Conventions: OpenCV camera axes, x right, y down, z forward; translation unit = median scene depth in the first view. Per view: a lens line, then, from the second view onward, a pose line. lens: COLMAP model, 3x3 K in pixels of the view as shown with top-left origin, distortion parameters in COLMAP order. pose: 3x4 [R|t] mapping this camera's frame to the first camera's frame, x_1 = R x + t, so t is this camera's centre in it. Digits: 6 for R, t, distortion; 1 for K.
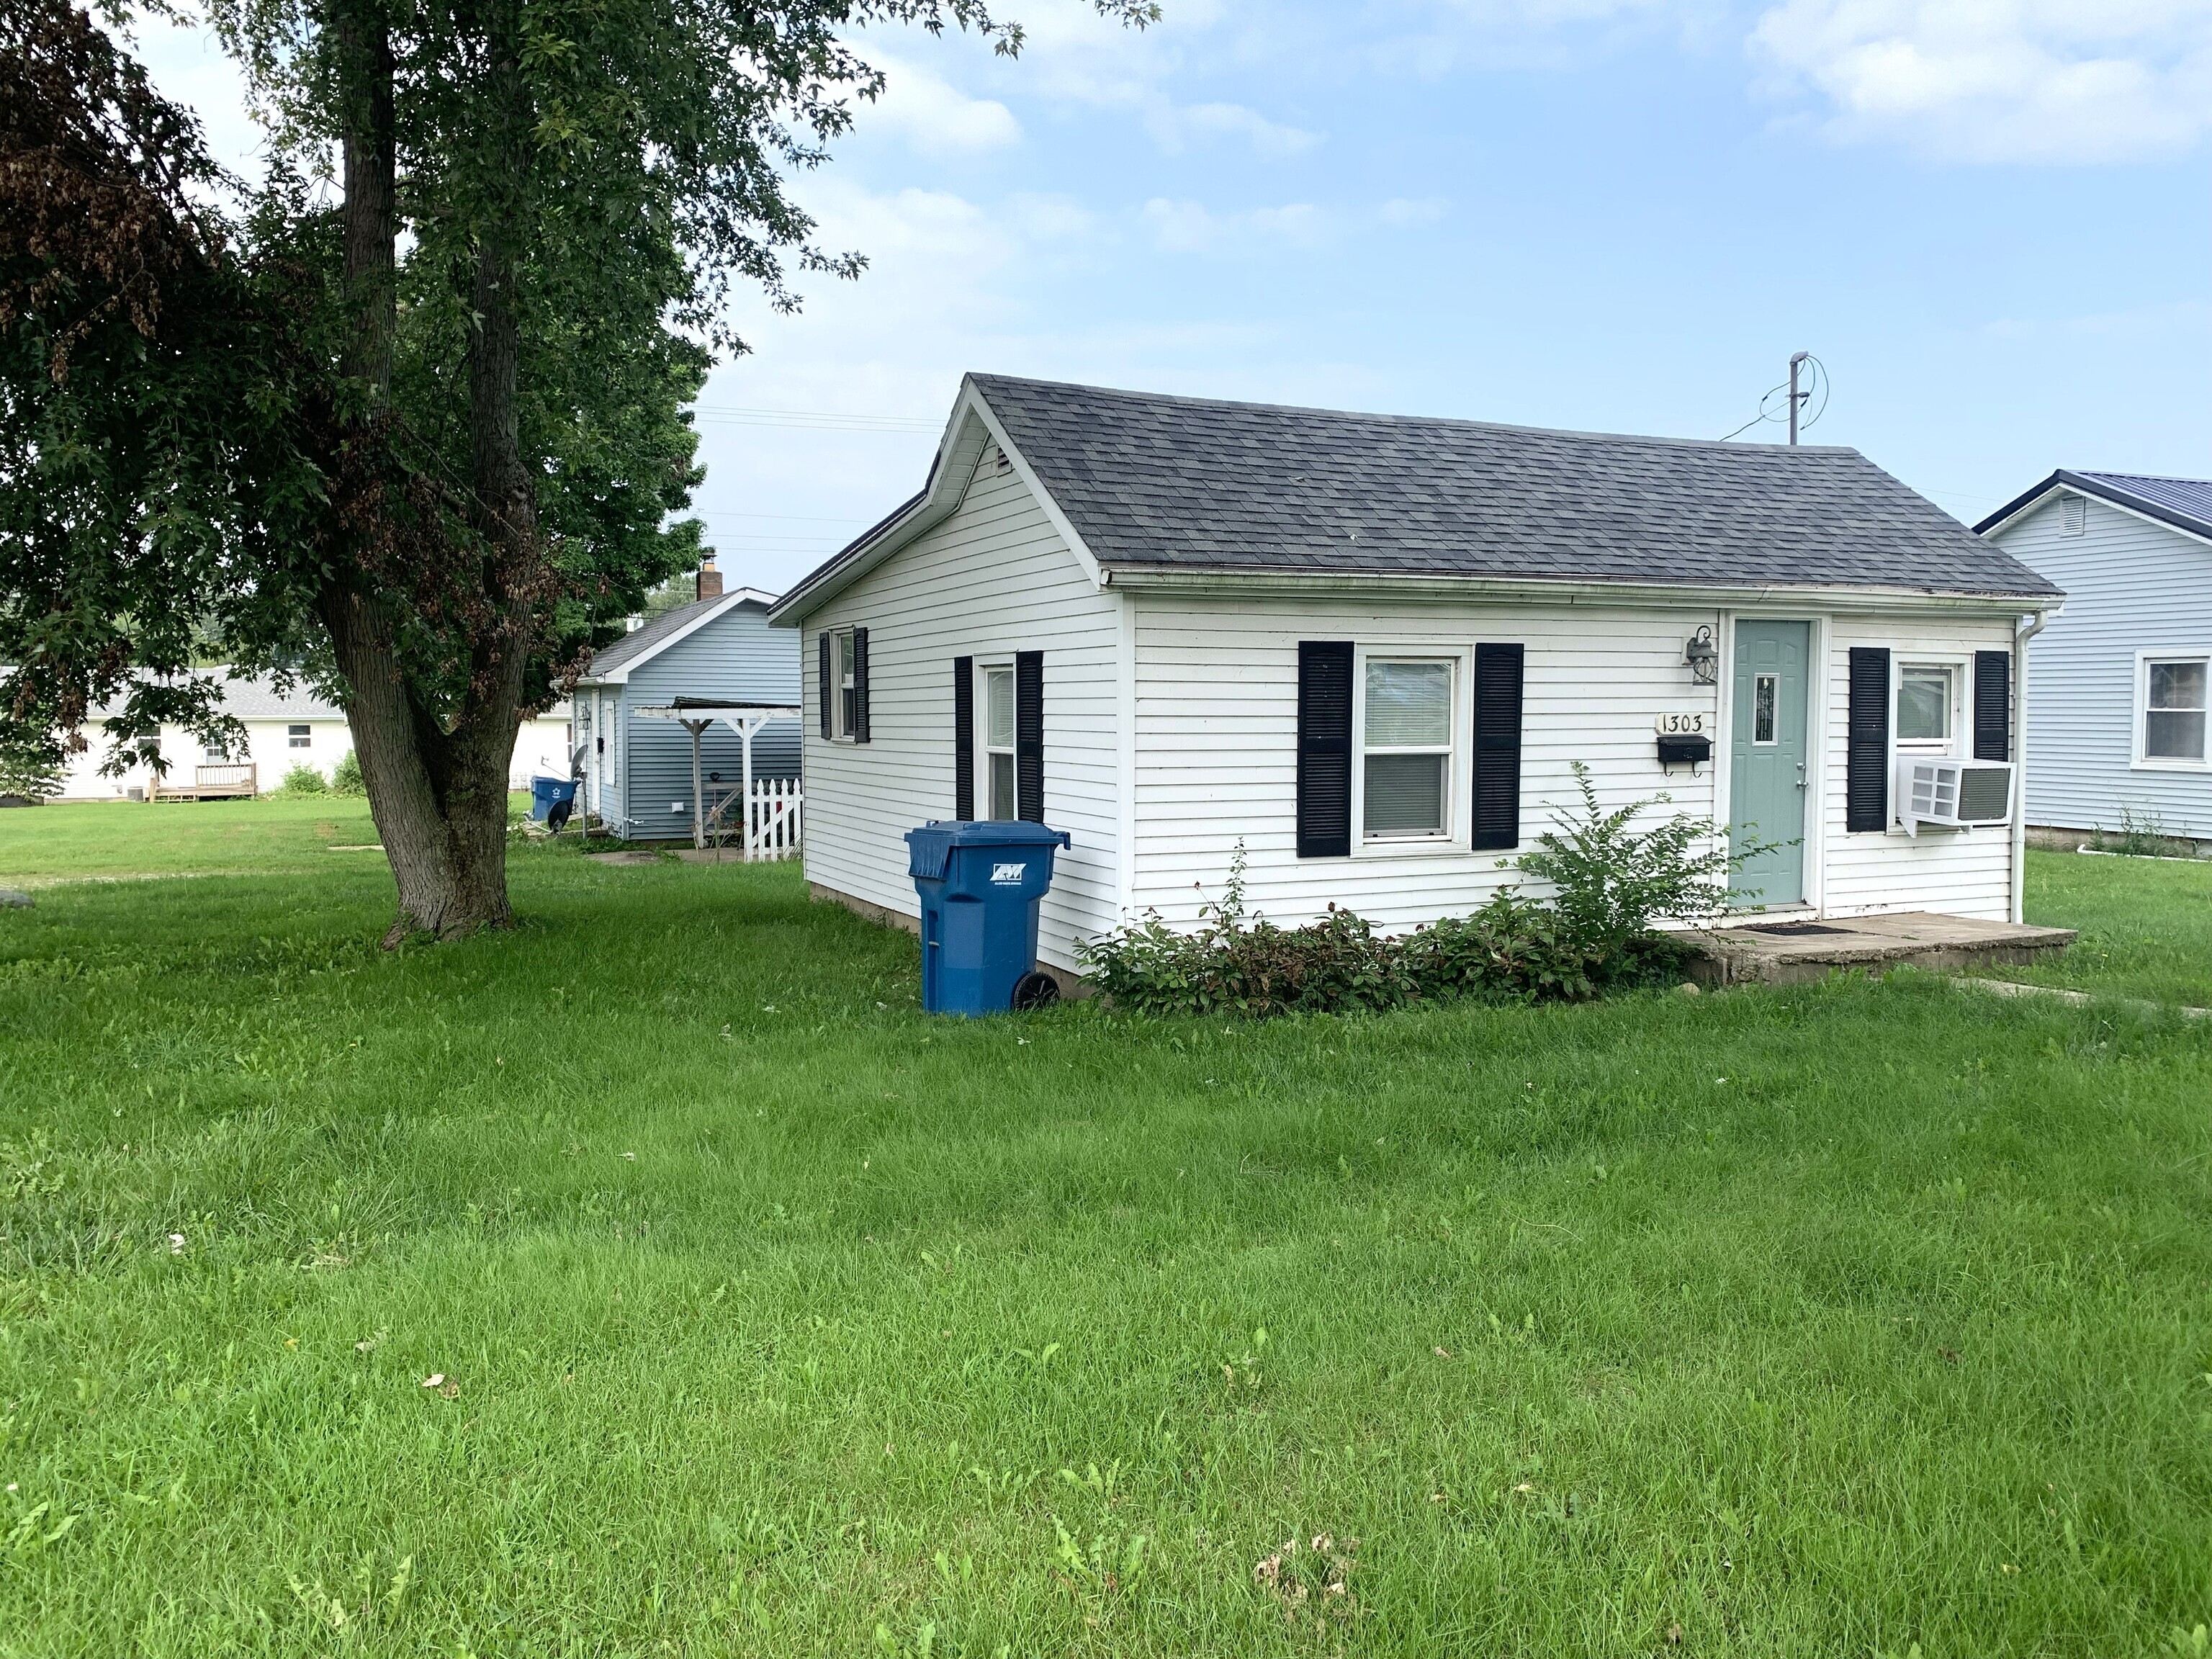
lens RADIAL K [[1753.4, 0, 1108.4], [0, 1753.4, 835.9], [0, 0, 1]] dist [0.055615, -0.049785]
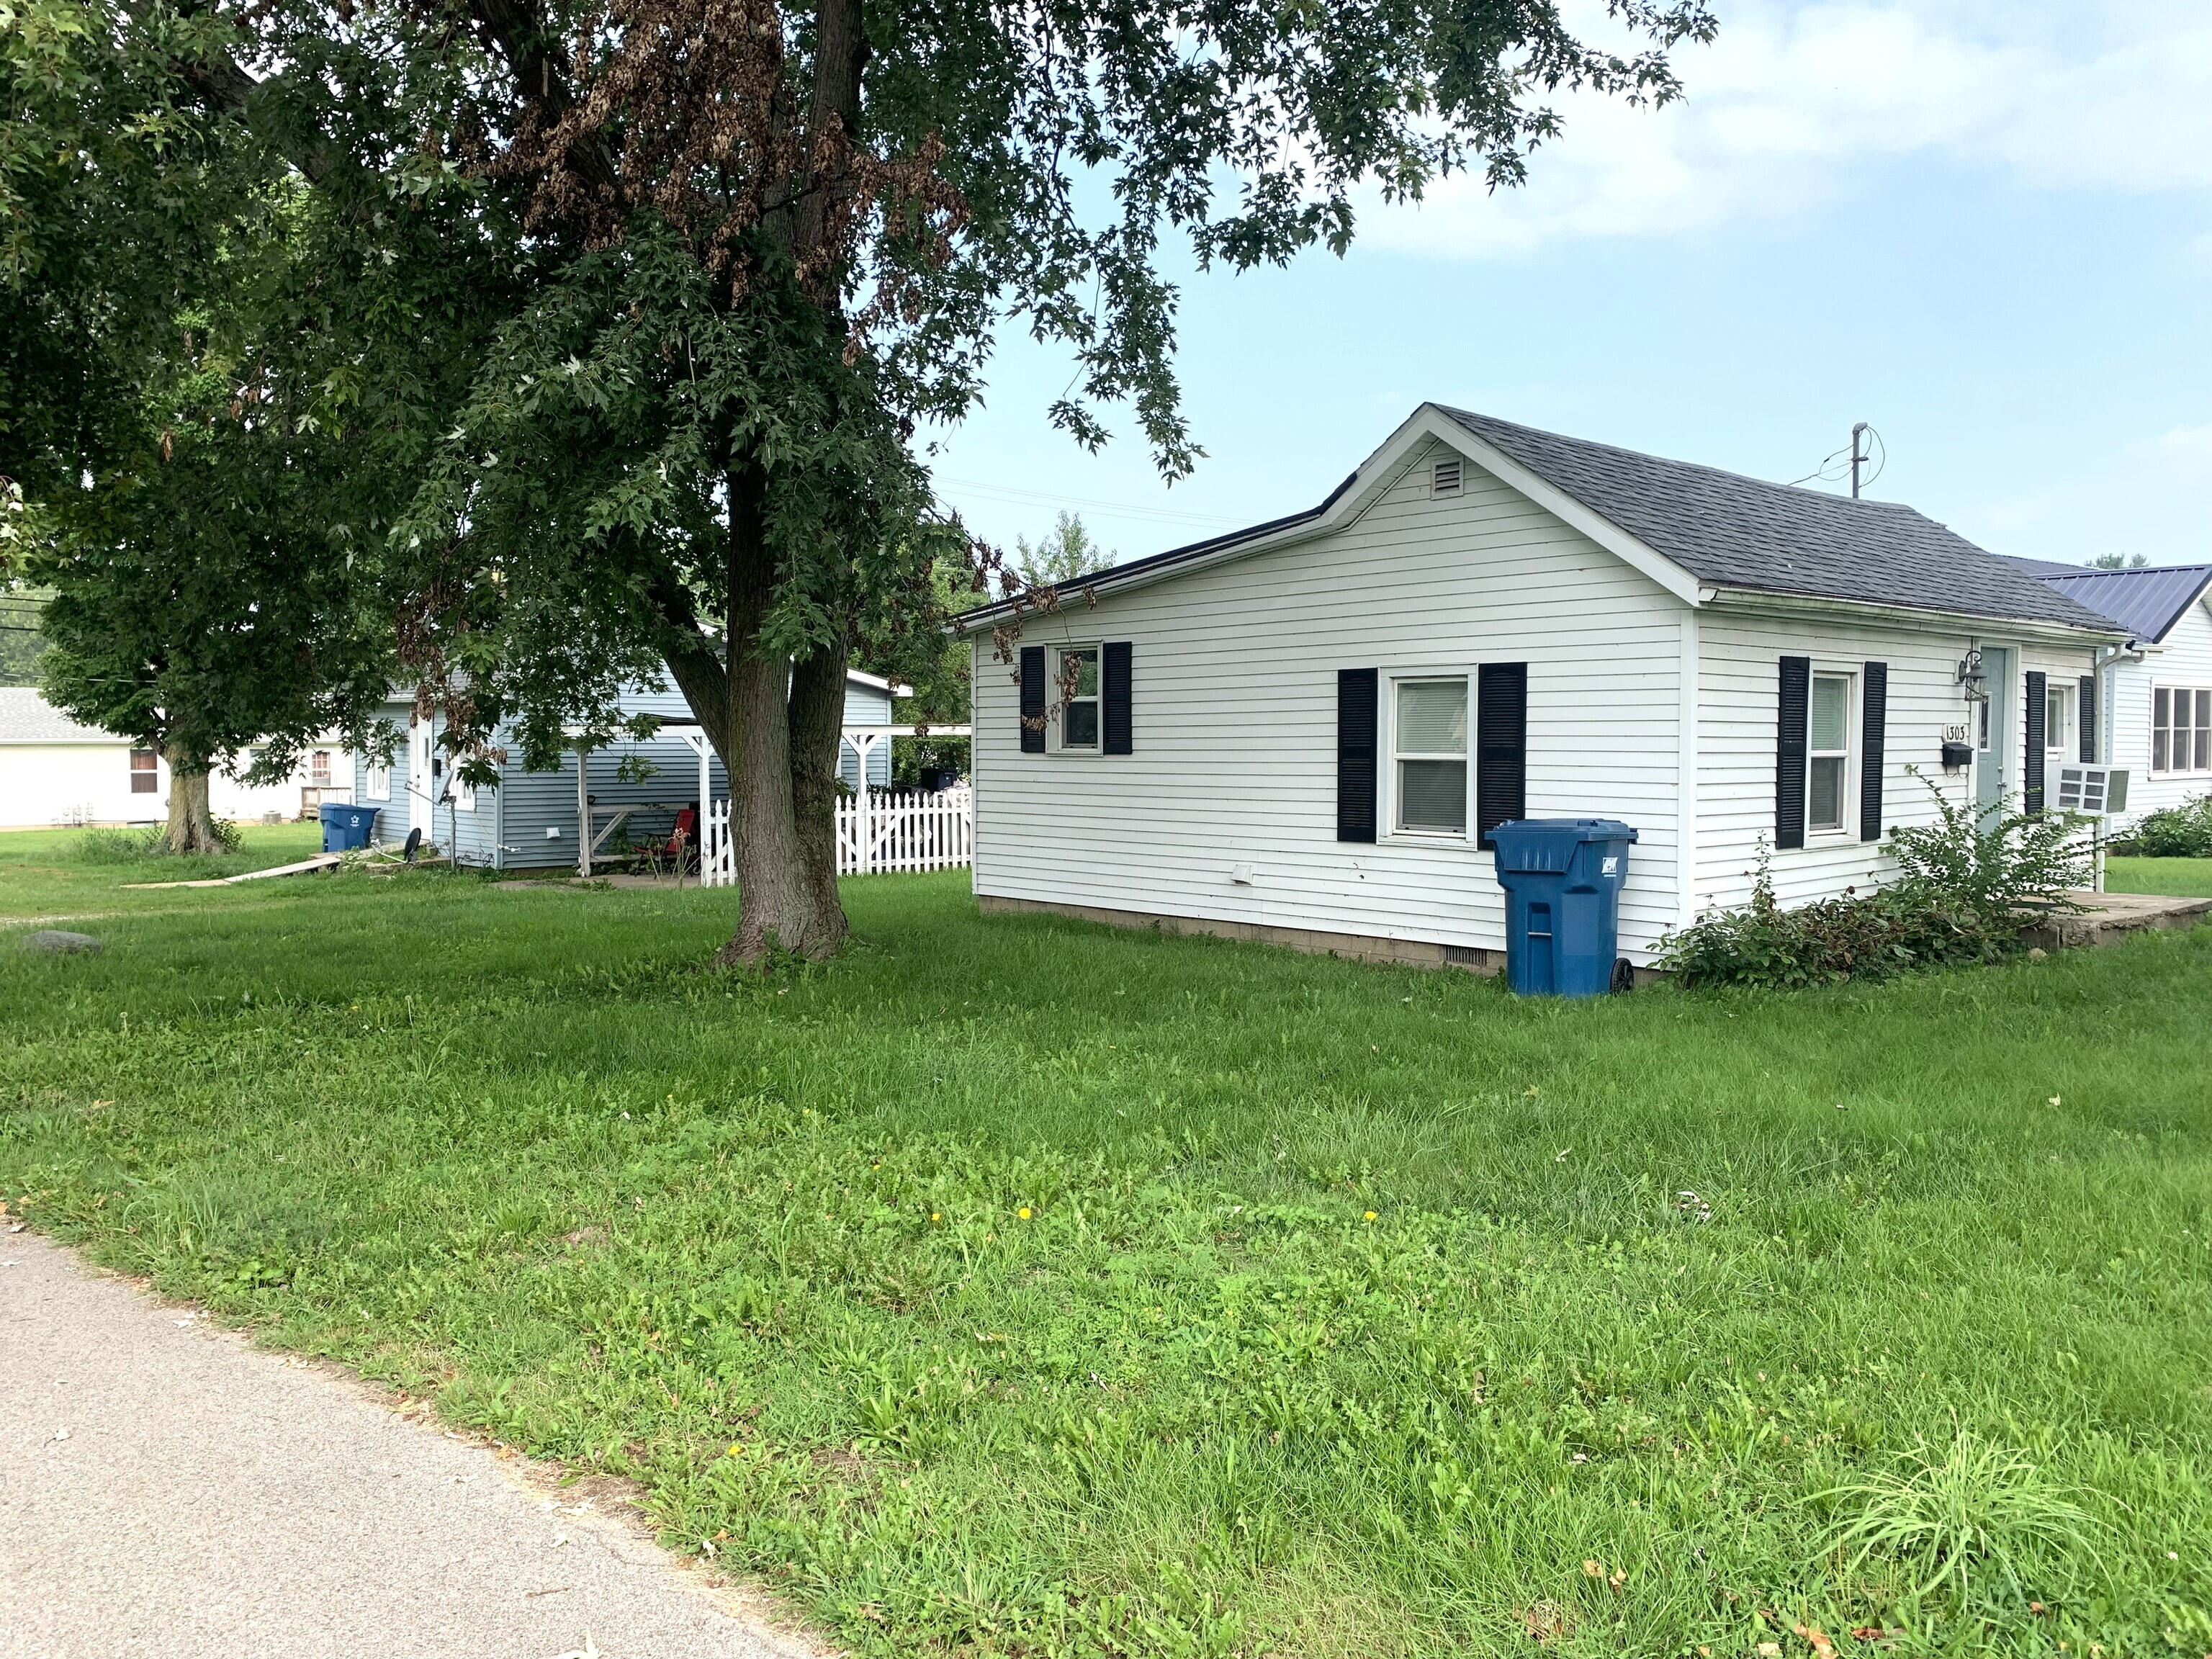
lens RADIAL K [[1753.4, 0, 1107.2], [0, 1753.4, 828.8], [0, 0, 1]] dist [0.055615, -0.049785]
pose [[0.950544, -0.014844, 0.310236, -0.600822], [0.021177, 0.999630, -0.017057, 0.009136], [-0.309868, 0.022784, 0.950507, 0.049574]]
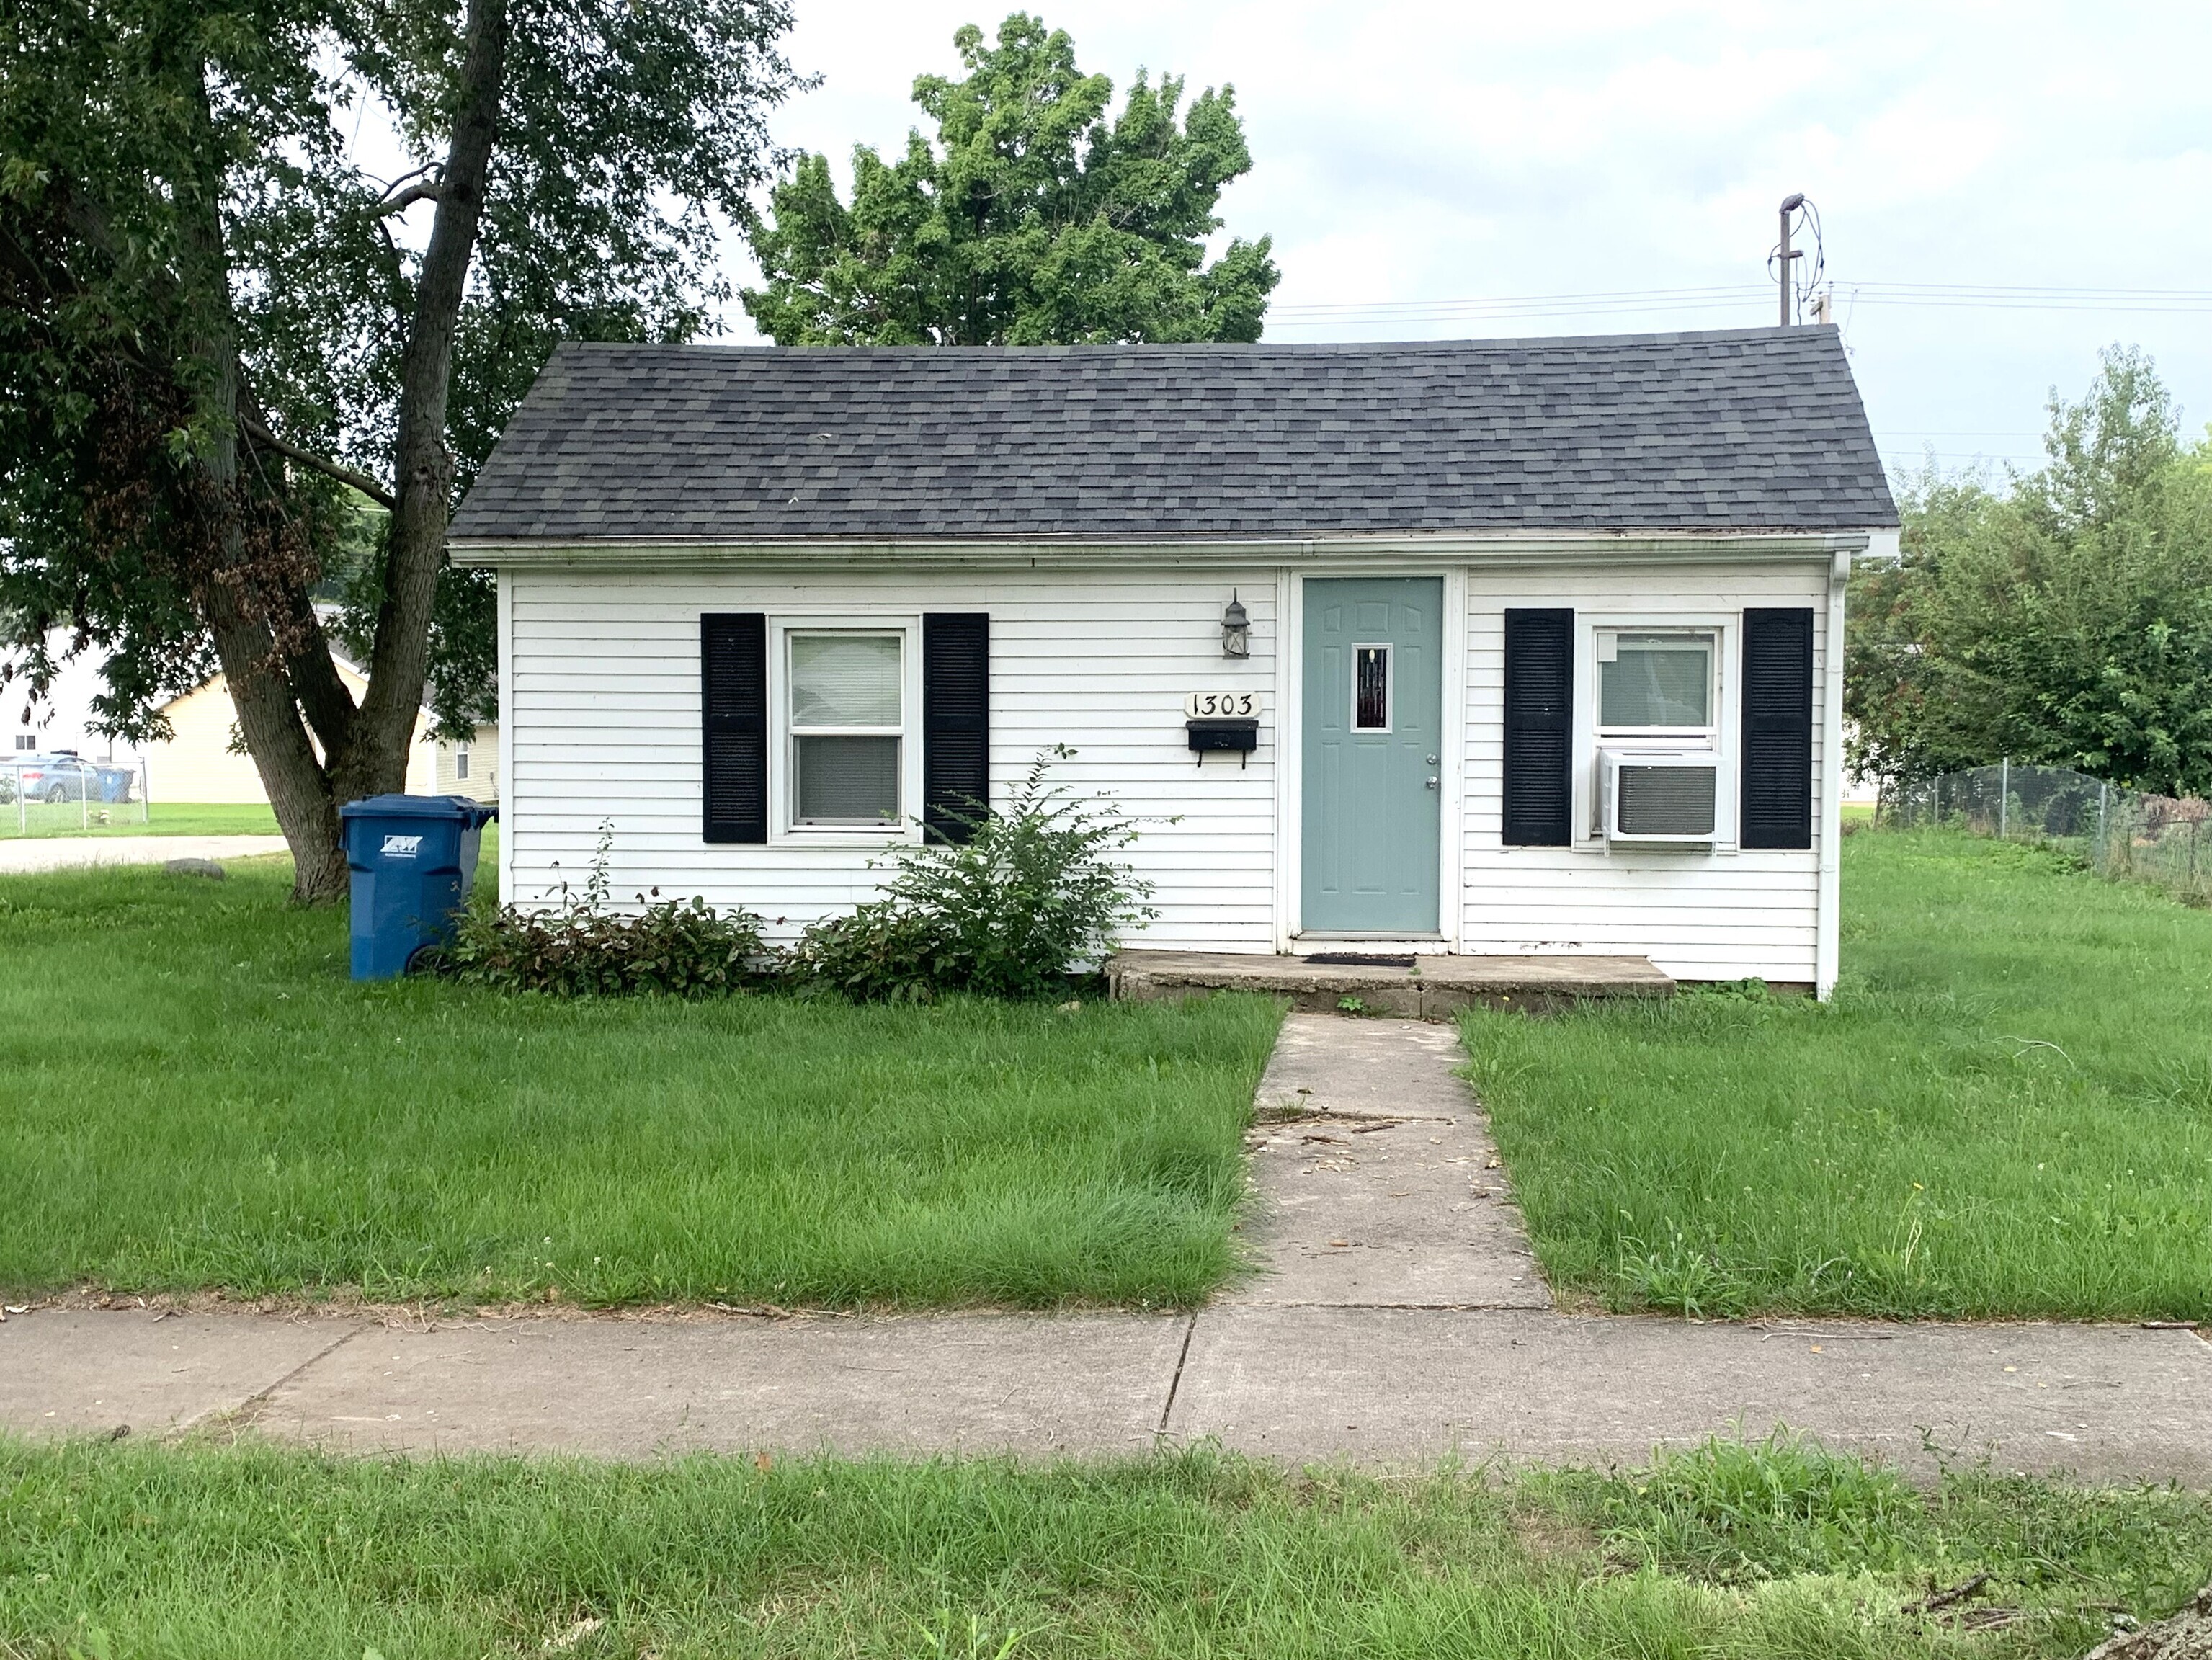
lens RADIAL K [[2464.1, 0, 1114.5], [0, 2464.1, 820.8], [0, 0, 1]] dist [0.224101, 0.000000]
pose [[0.858643, 0.026042, -0.511912, 0.903291], [-0.038717, 0.999151, -0.014112, 0.010151], [0.511110, 0.031936, 0.858922, -0.031552]]
